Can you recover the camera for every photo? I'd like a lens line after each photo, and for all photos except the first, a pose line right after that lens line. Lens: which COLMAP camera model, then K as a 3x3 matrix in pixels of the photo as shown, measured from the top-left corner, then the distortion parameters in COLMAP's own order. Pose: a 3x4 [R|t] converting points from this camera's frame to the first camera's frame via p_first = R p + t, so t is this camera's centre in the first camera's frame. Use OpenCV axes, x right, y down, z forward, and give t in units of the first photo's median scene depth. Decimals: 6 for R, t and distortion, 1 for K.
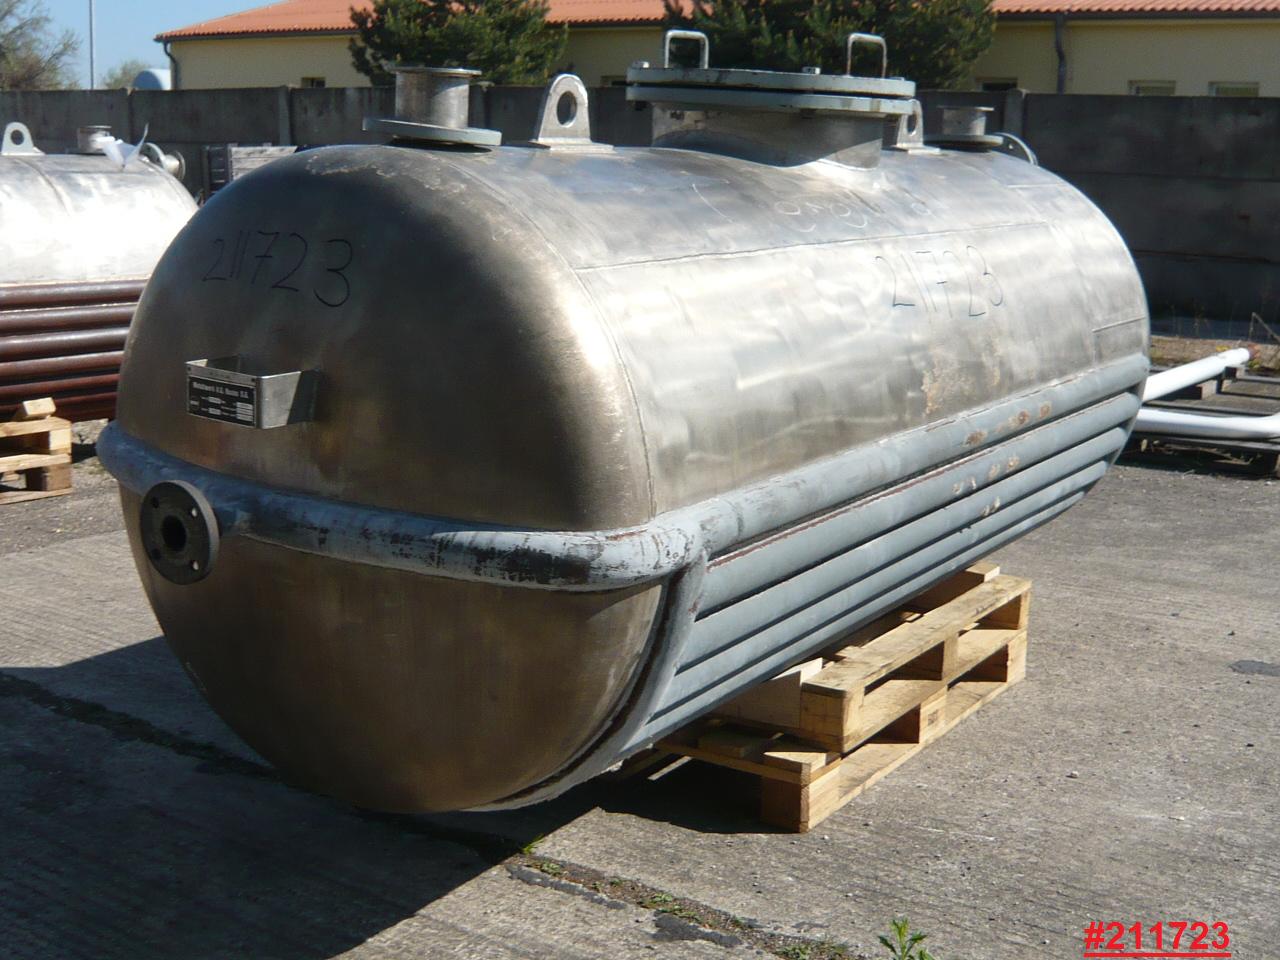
lens RADIAL K [[1517.0, 0, 638.7], [0, 1517.0, 482.2], [0, 0, 1]] dist [-0.071127, 0.000000]
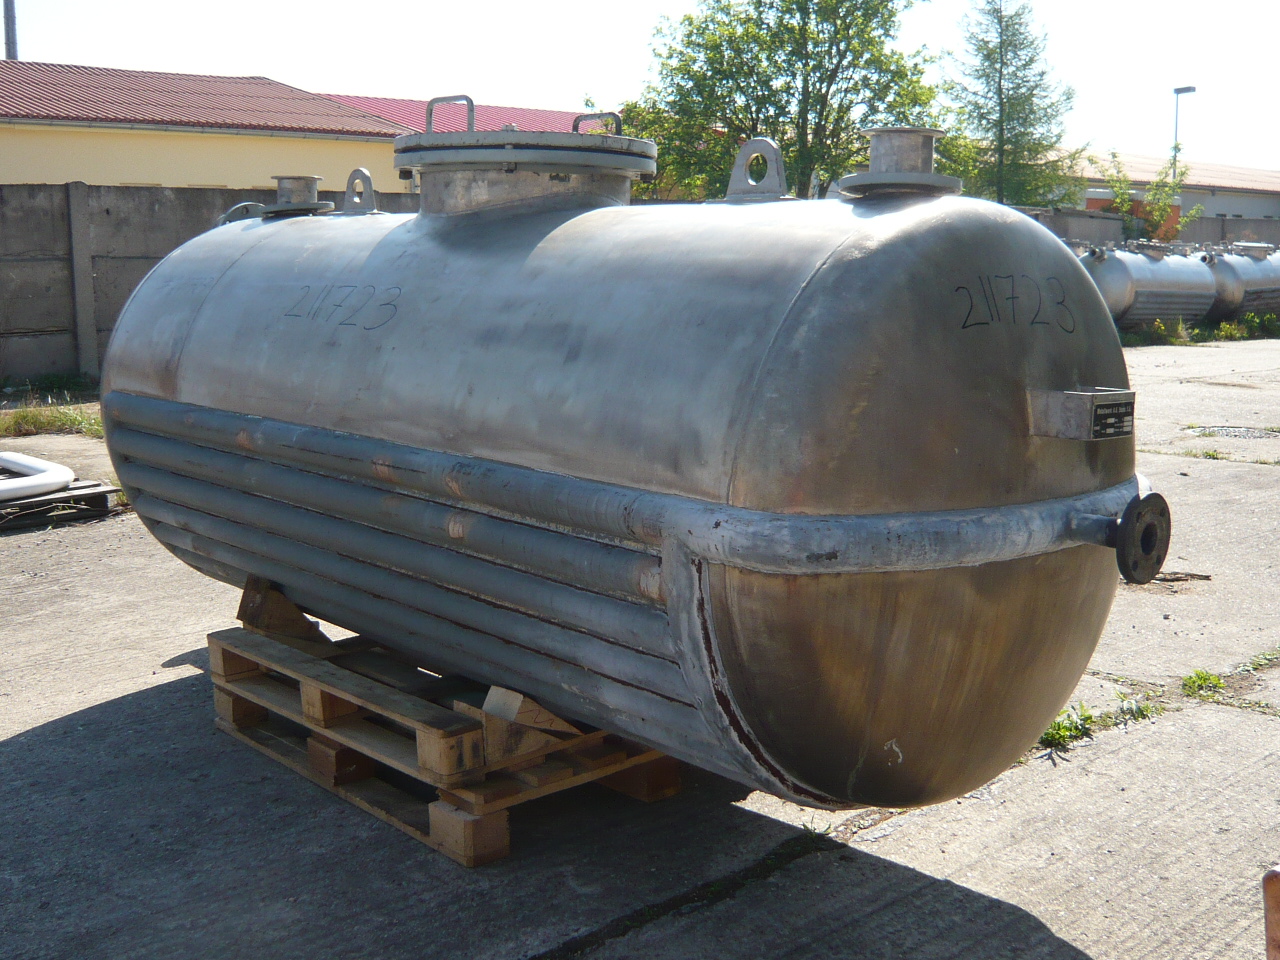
lens RADIAL K [[1369.0, 0, 640.1], [0, 1369.0, 487.5], [0, 0, 1]] dist [-0.088395, 0.000000]
pose [[0.247292, -0.183039, 0.951495, -0.967555], [0.215862, 0.967723, 0.130059, -0.154143], [-0.944590, 0.173229, 0.278821, 0.764681]]
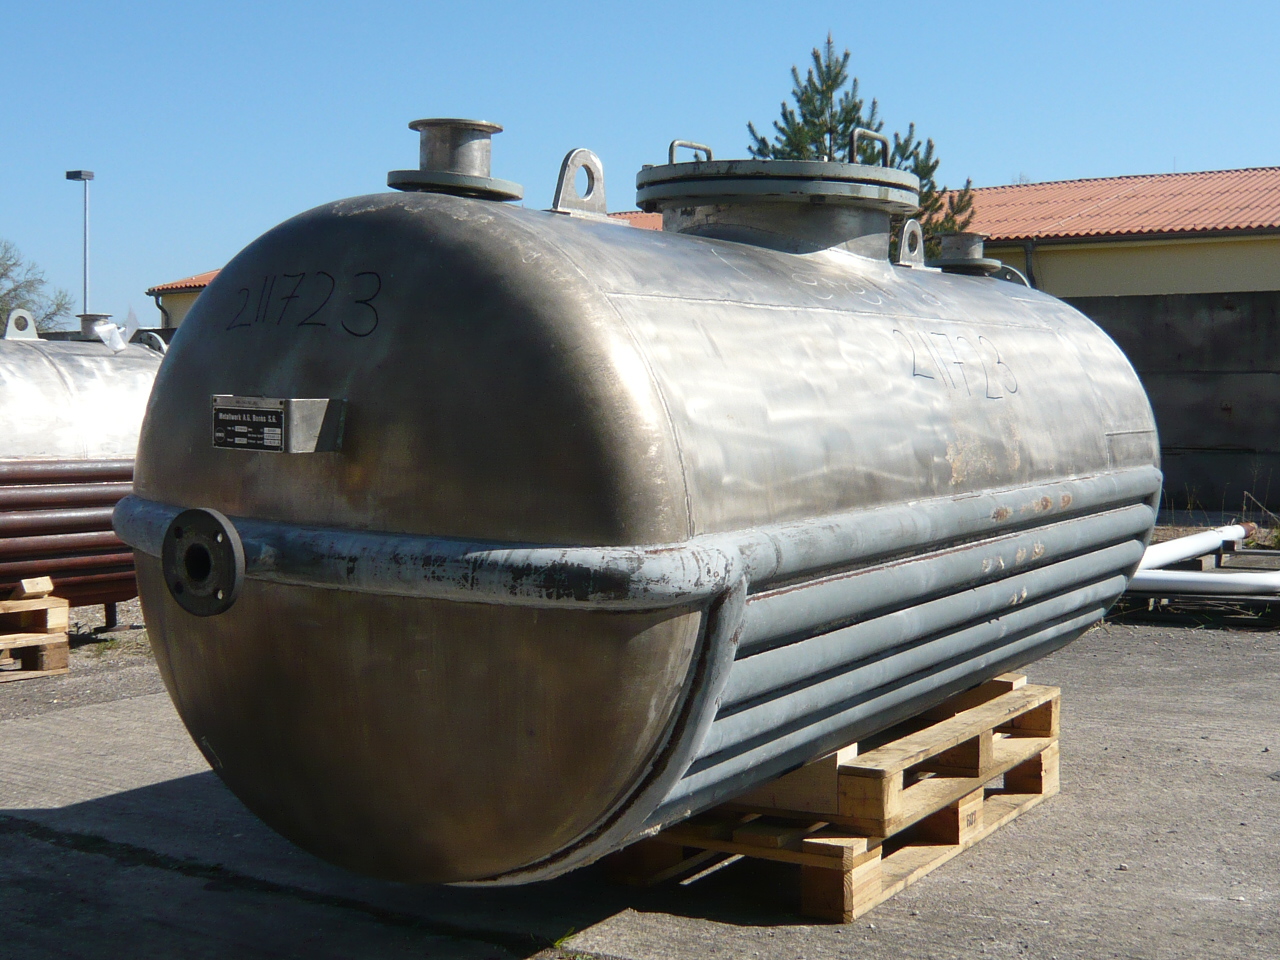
lens RADIAL K [[1517.0, 0, 638.0], [0, 1517.0, 502.2], [0, 0, 1]] dist [-0.071127, 0.000000]
pose [[0.999607, -0.026353, 0.009517, -0.024394], [0.027459, 0.988954, -0.145655, 0.103145], [-0.005573, 0.145859, 0.989290, 0.024863]]
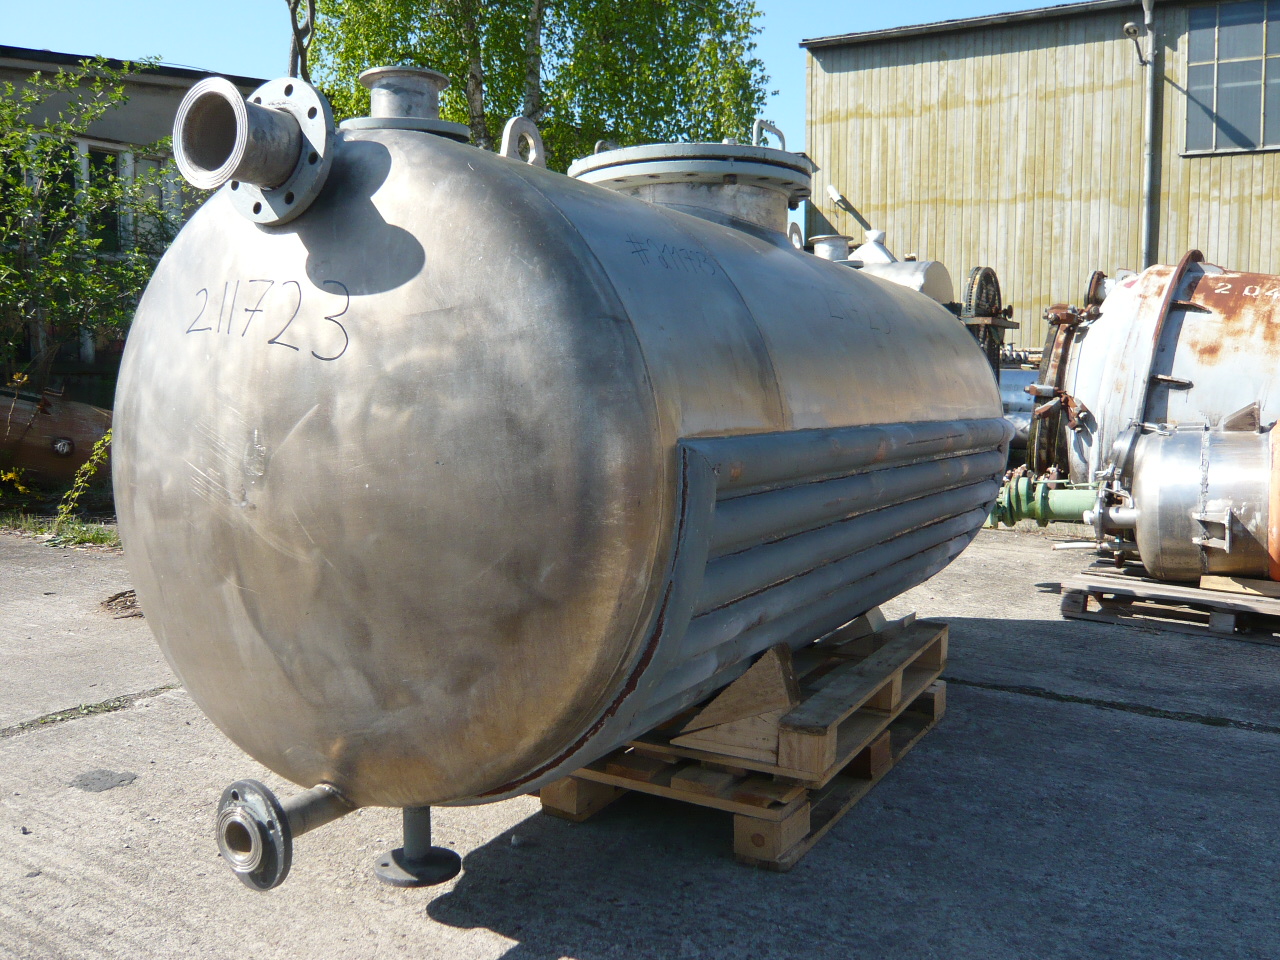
lens RADIAL K [[1118.6, 0, 637.3], [0, 1118.6, 483.4], [0, 0, 1]] dist [-0.056246, -0.006497]
pose [[-0.996946, -0.026384, -0.073497, 0.203587], [-0.046559, 0.956437, 0.288202, -0.321513], [0.062691, 0.290744, -0.954745, 2.108334]]
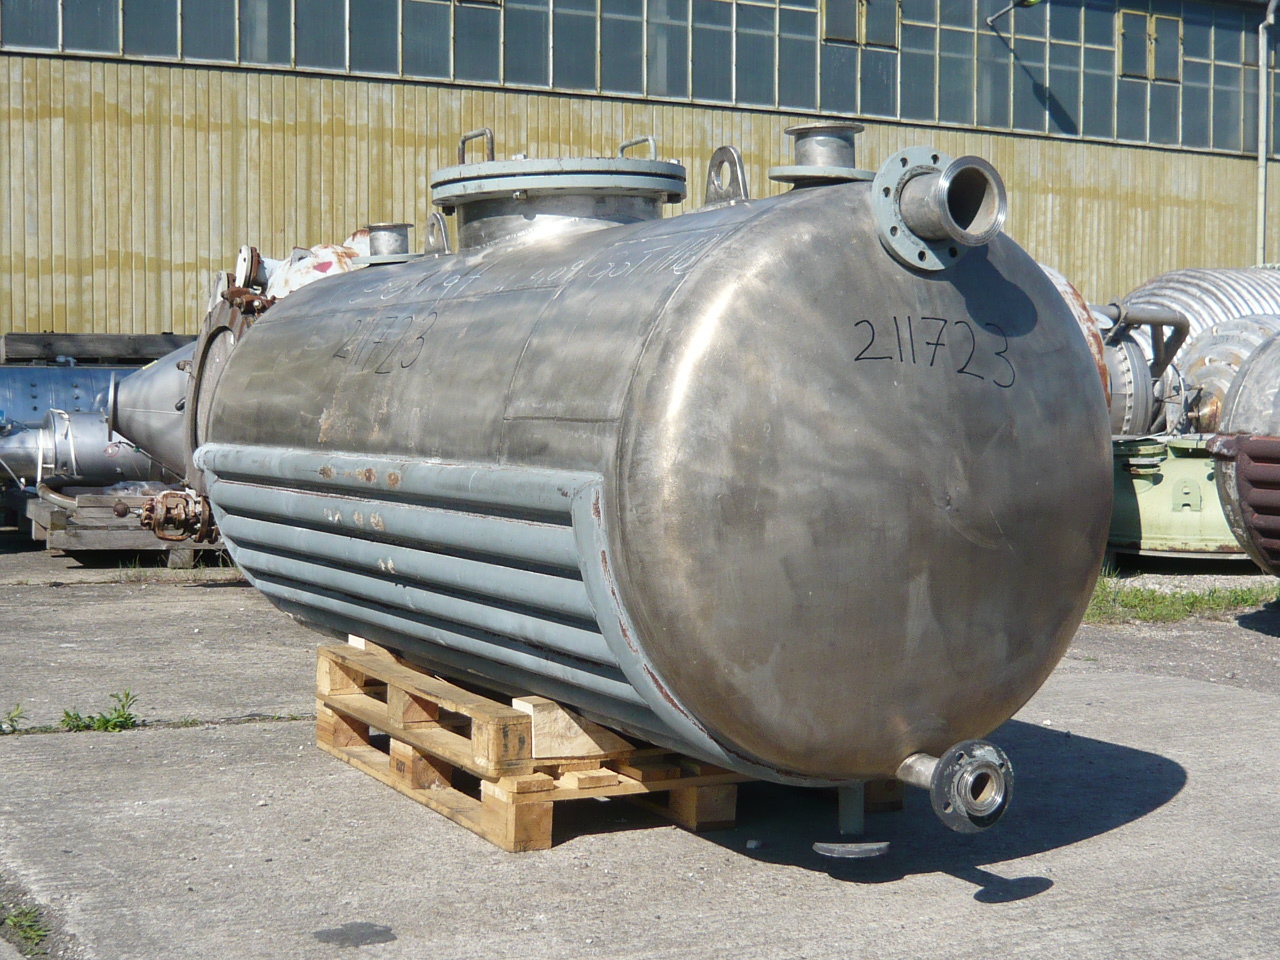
lens RADIAL K [[1912.2, 0, 638.0], [0, 1912.2, 474.4], [0, 0, 1]] dist [-0.057674, 0.000000]
pose [[-0.452940, 0.022819, -0.891249, 1.456211], [-0.200277, 0.971518, 0.126656, -0.267379], [0.868755, 0.235864, -0.435469, 1.893677]]
